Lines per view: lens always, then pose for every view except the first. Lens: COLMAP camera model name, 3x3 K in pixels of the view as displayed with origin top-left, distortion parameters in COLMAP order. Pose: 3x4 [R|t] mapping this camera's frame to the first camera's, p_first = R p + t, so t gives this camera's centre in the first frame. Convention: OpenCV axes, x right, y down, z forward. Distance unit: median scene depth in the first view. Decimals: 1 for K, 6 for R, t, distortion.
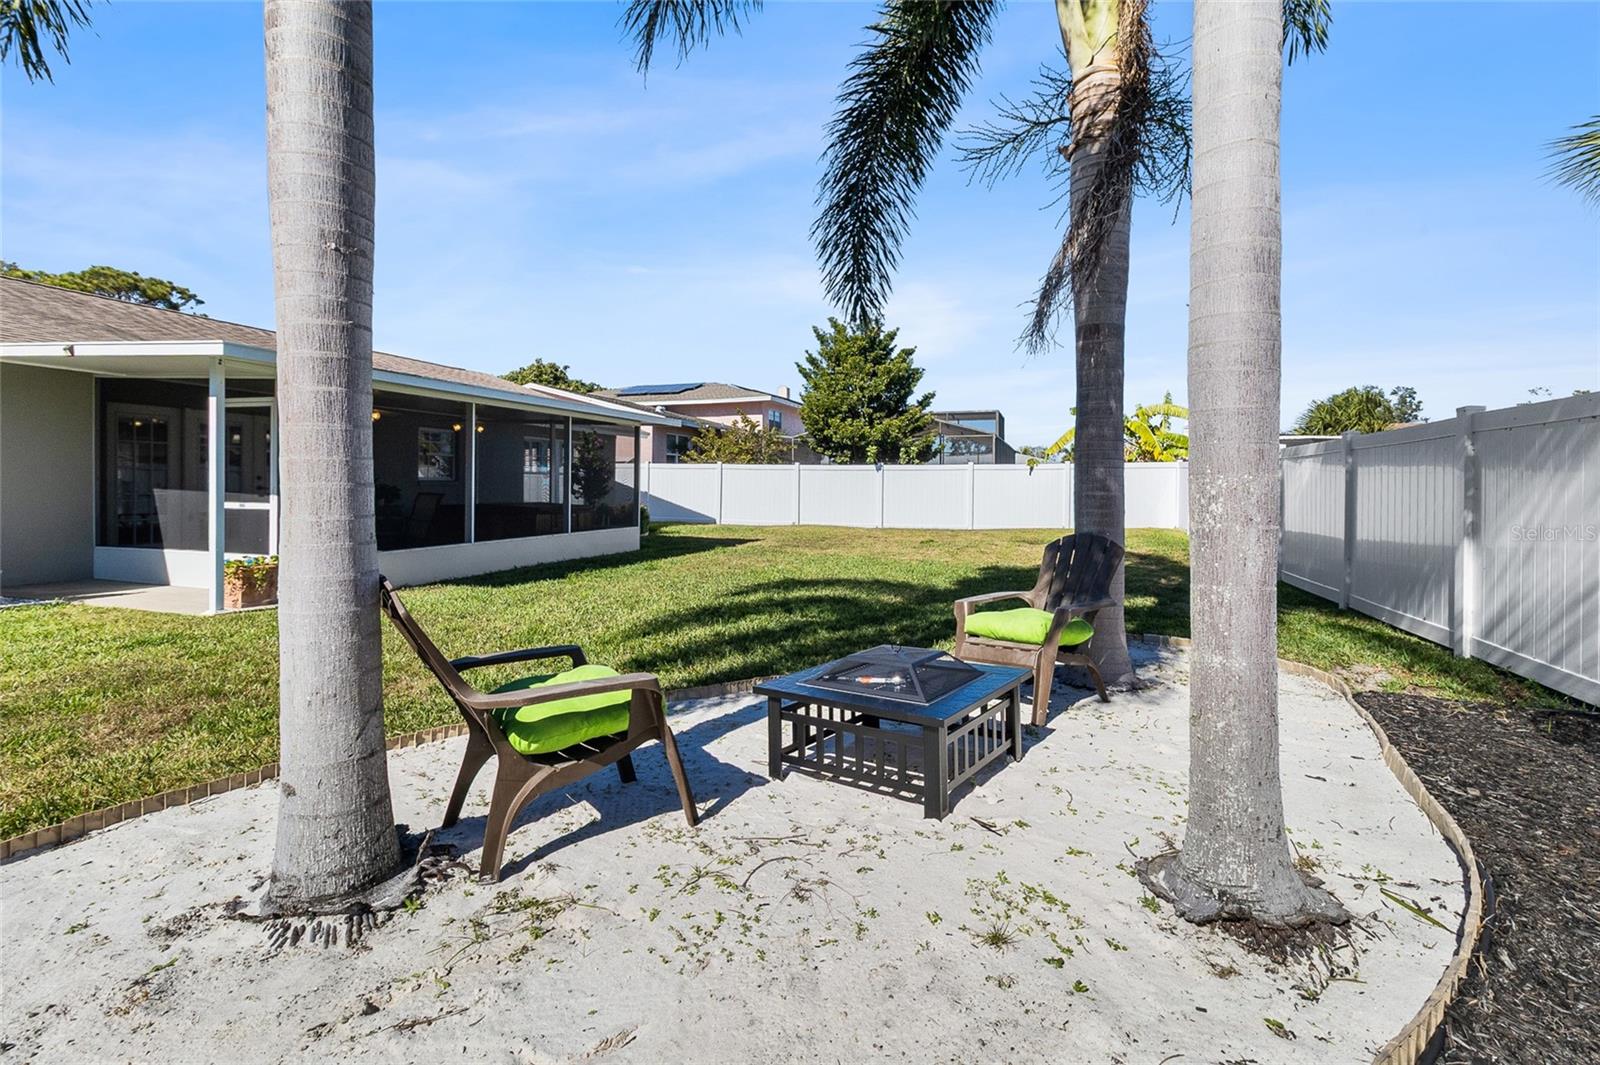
lens RADIAL K [[736.7, 0, 811.5], [0, 736.7, 490.6], [0, 0, 1]] dist [0.001262, -0.000202]
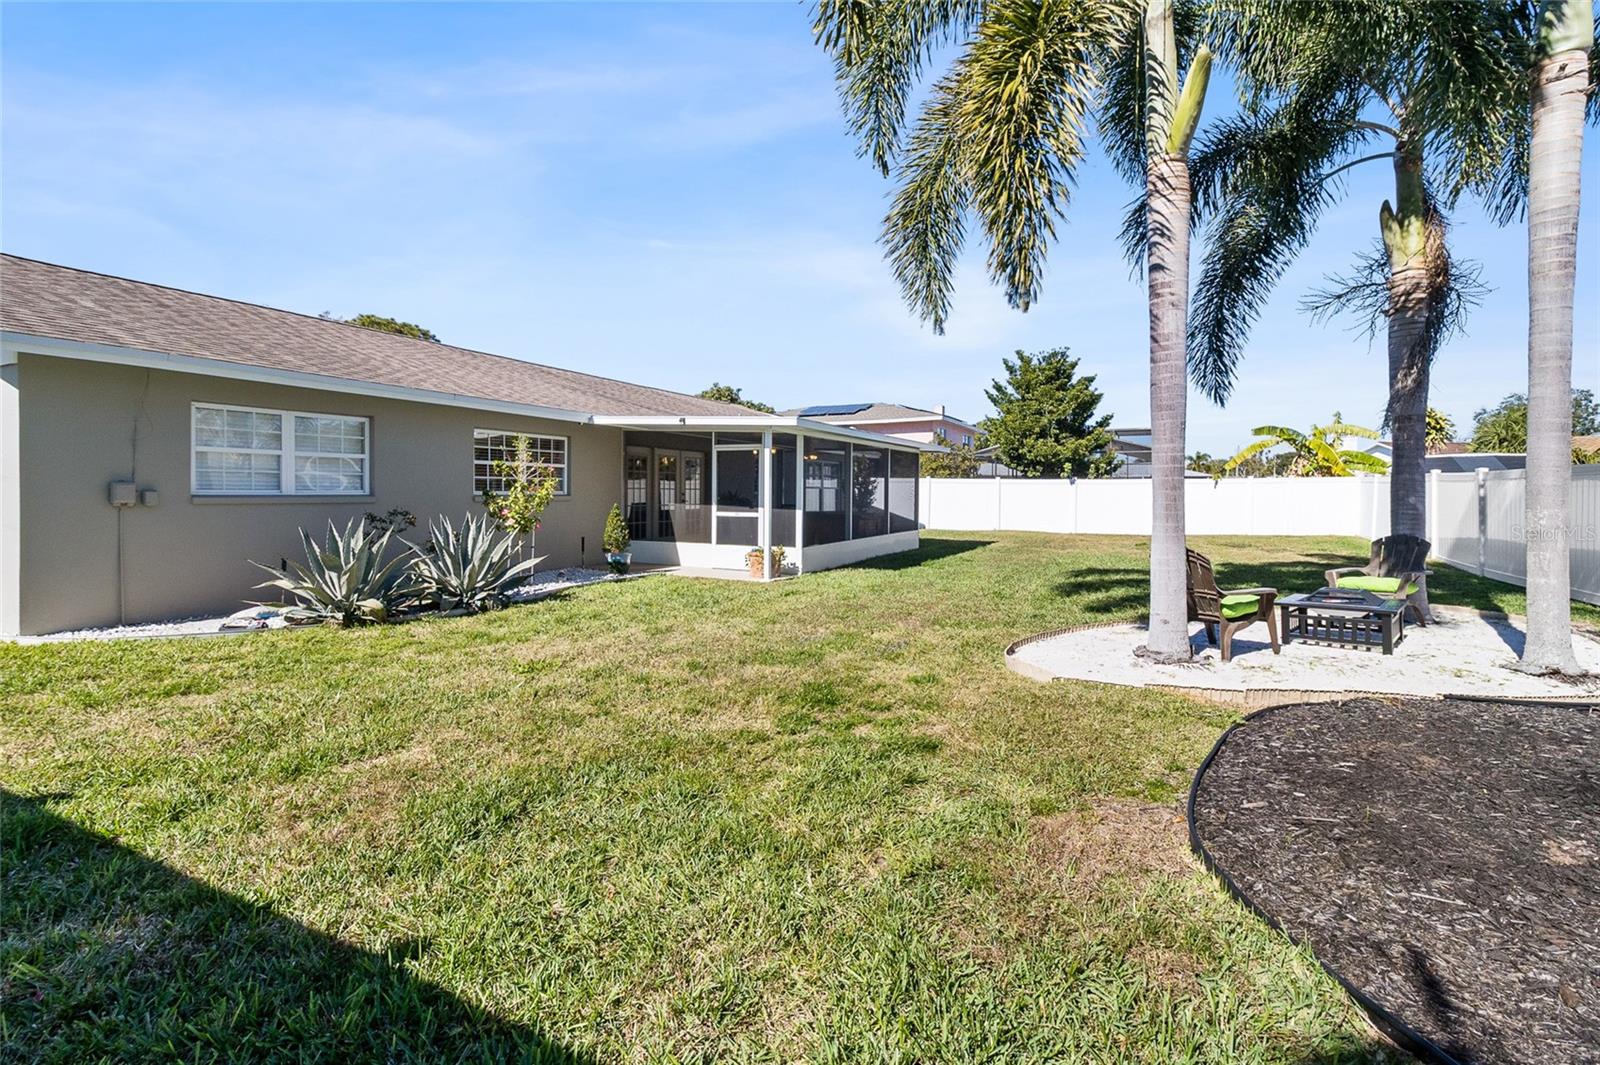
lens RADIAL K [[725.8, 0, 795.7], [0, 725.8, 500.7], [0, 0, 1]] dist [-0.000320, -0.000045]
pose [[0.989810, 0.002194, -0.142377, -0.168218], [-0.001349, 0.999981, 0.006034, -0.006589], [0.142388, -0.005781, 0.989794, -0.189484]]
